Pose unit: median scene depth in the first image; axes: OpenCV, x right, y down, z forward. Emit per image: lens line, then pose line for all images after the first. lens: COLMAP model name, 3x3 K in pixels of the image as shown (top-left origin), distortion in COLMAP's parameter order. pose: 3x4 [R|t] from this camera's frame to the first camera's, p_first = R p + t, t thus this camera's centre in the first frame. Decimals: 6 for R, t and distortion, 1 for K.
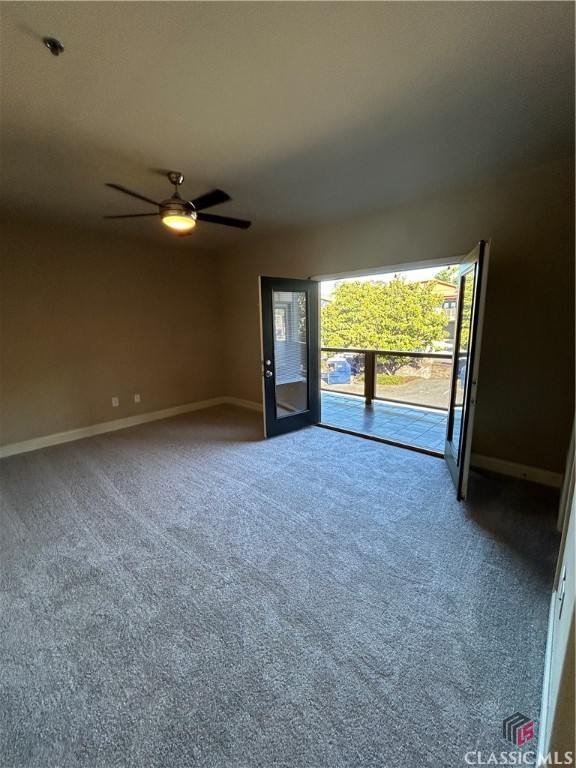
lens RADIAL K [[308.2, 0, 289.1], [0, 308.2, 383.4], [0, 0, 1]] dist [0.004267, 0.000804]
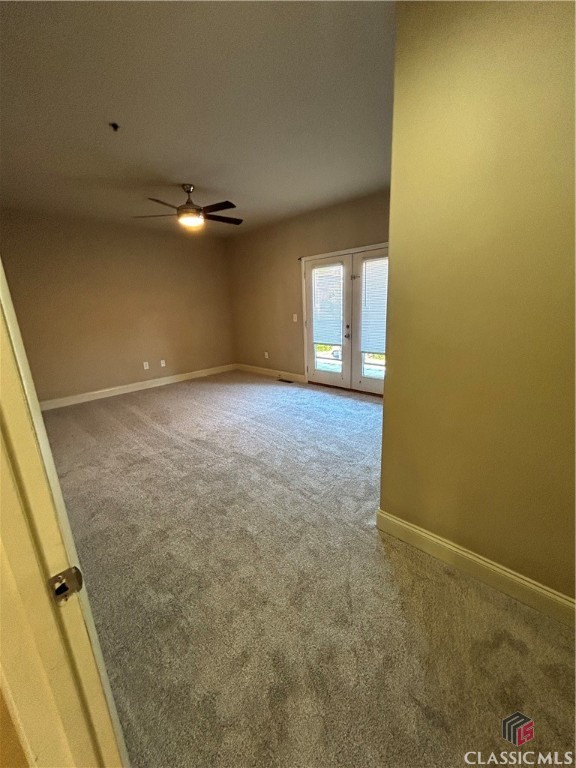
lens RADIAL K [[308.2, 0, 287.9], [0, 308.2, 383.7], [0, 0, 1]] dist [0.004267, 0.000804]
pose [[0.998350, -0.009423, -0.056639, 0.147376], [0.013002, 0.997919, 0.063157, 0.120629], [0.055926, -0.063789, 0.996395, -0.407509]]
